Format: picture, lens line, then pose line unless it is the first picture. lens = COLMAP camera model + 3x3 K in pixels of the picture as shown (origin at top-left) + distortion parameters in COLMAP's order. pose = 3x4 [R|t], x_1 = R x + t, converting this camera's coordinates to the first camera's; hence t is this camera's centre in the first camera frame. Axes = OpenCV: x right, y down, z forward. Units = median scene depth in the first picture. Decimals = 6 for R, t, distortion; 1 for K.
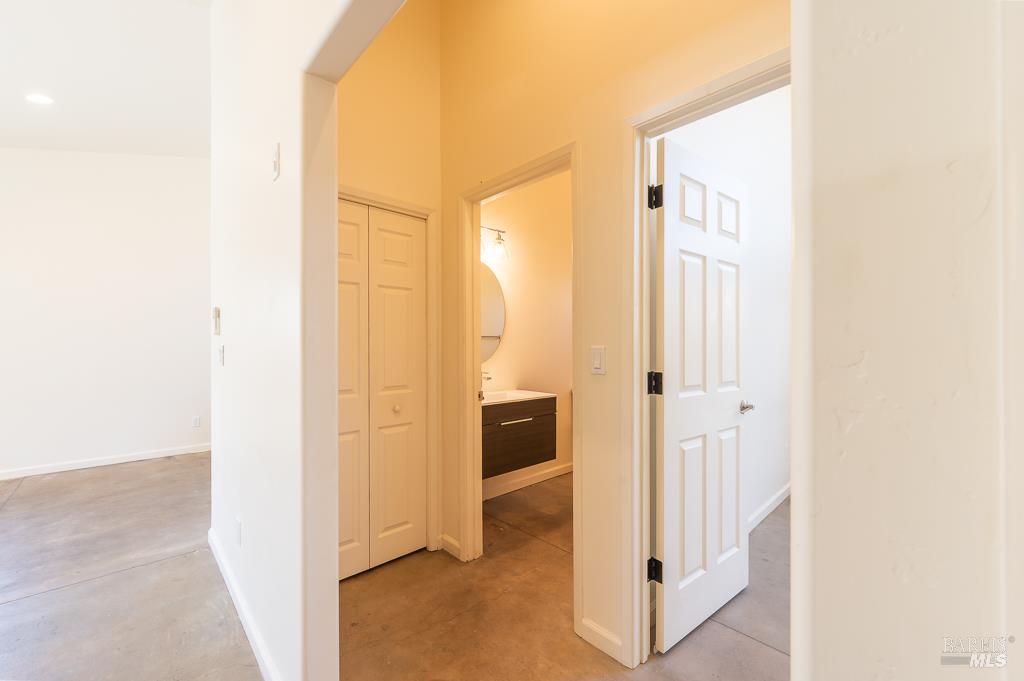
lens RADIAL K [[414.6, 0, 515.6], [0, 414.6, 343.2], [0, 0, 1]] dist [-0.001517, -0.000432]
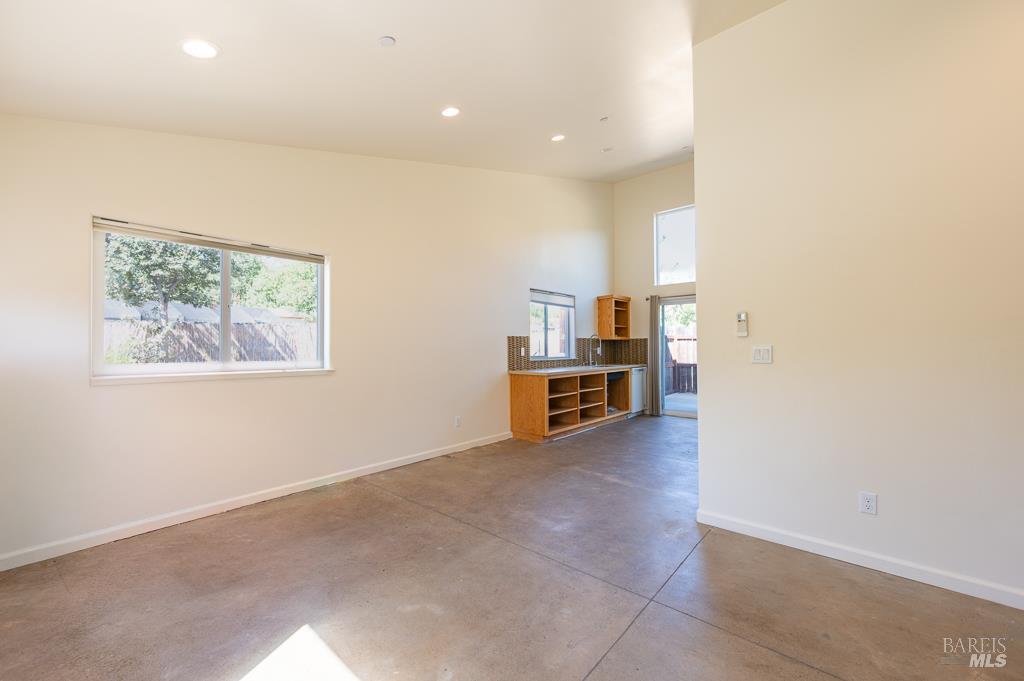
lens RADIAL K [[400.2, 0, 514.1], [0, 400.2, 344.1], [0, 0, 1]] dist [-0.001050, -0.000029]
pose [[0.995515, -0.002209, 0.094574, -1.244556], [0.003504, 0.999902, -0.013535, 0.011009], [-0.094535, 0.013806, 0.995426, -0.029455]]
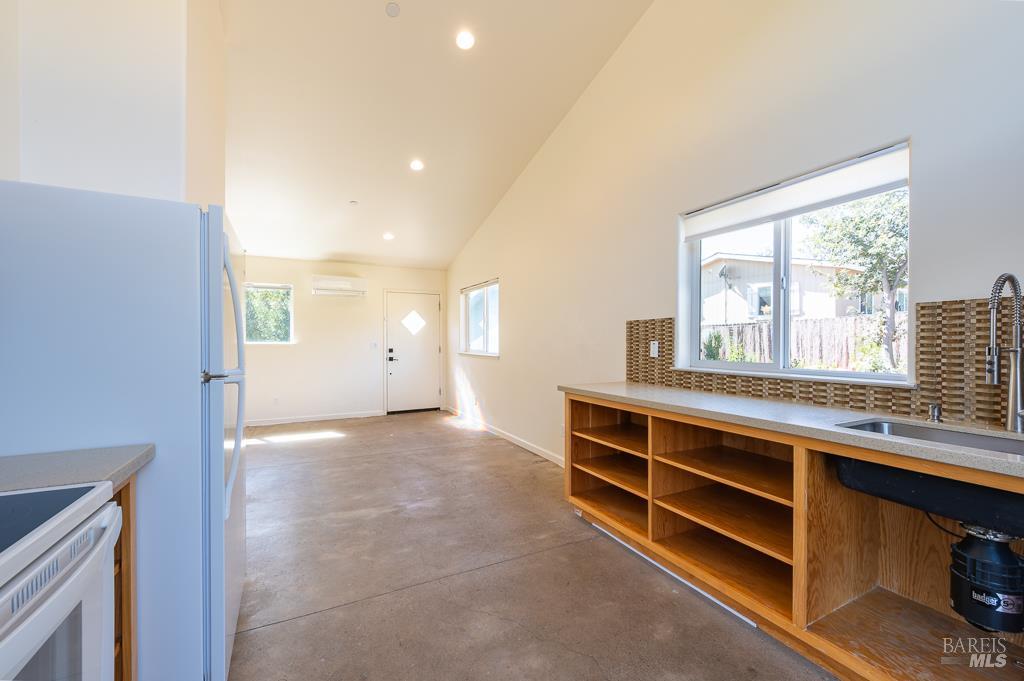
lens RADIAL K [[414.6, 0, 515.6], [0, 414.6, 343.2], [0, 0, 1]] dist [-0.001517, -0.000432]
pose [[-0.279015, 0.008645, -0.960248, 0.139175], [0.000382, 0.999960, 0.008892, -0.003601], [0.960287, 0.002114, -0.279007, 1.965397]]
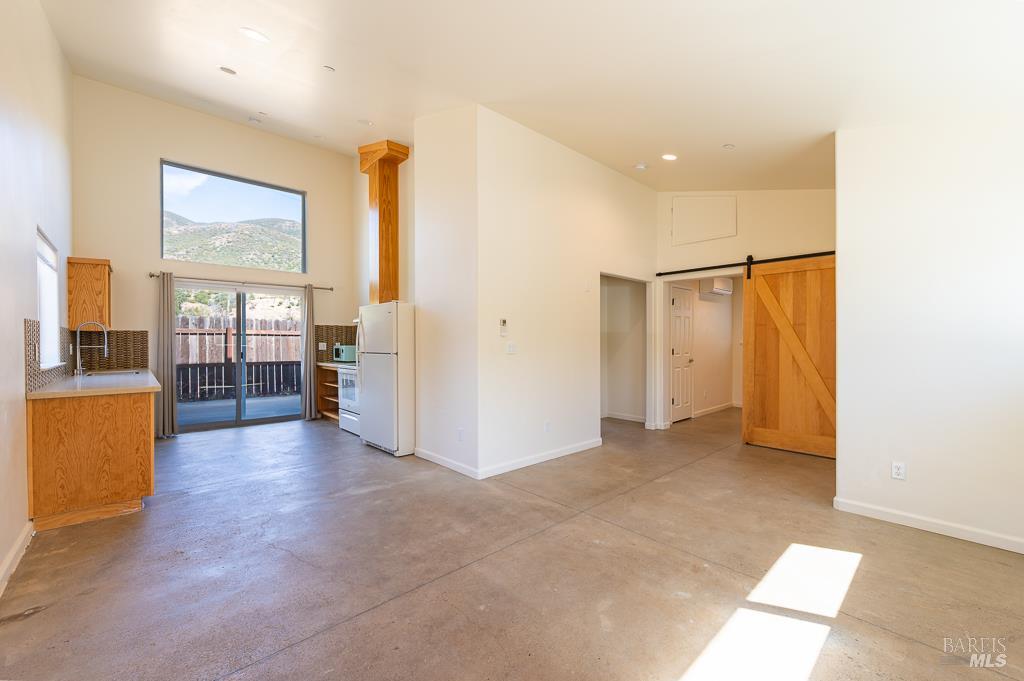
lens RADIAL K [[409.7, 0, 510.6], [0, 409.7, 343.9], [0, 0, 1]] dist [0.000750, 0.000161]
pose [[0.016391, -0.002981, 0.999861, -2.013360], [0.004186, 0.999987, 0.002913, 0.002753], [-0.999857, 0.004137, 0.016403, 0.808650]]
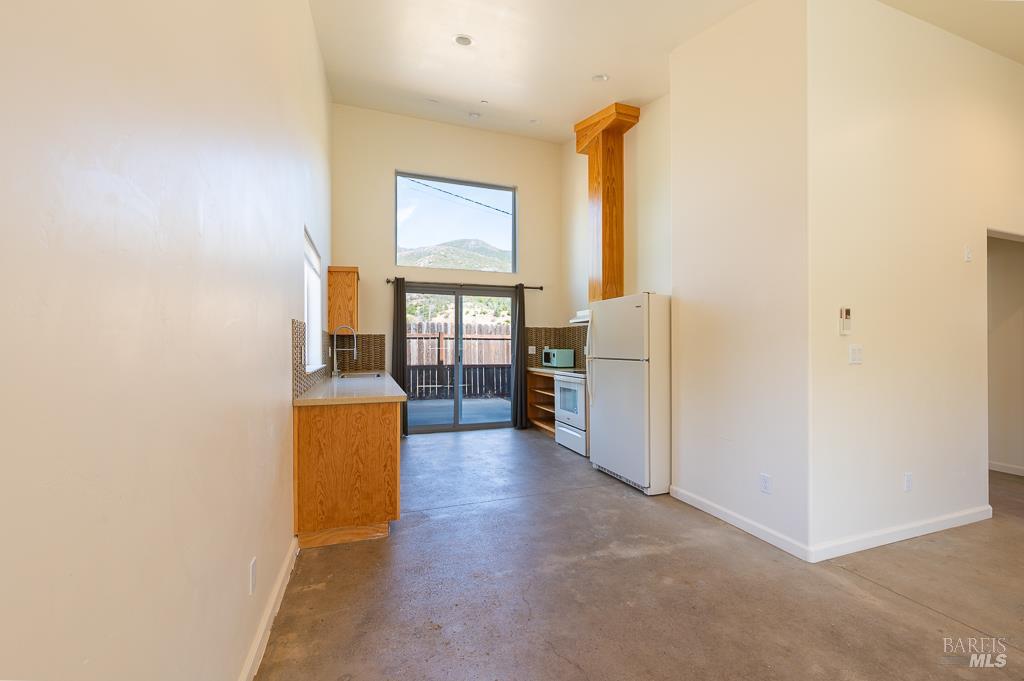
lens RADIAL K [[407.5, 0, 515.3], [0, 407.5, 344.6], [0, 0, 1]] dist [0.000102, -0.000057]
pose [[0.399540, 0.005387, 0.916700, -1.698227], [0.002297, 0.999974, -0.006878, 0.004124], [-0.916713, 0.004854, 0.399517, 1.153898]]
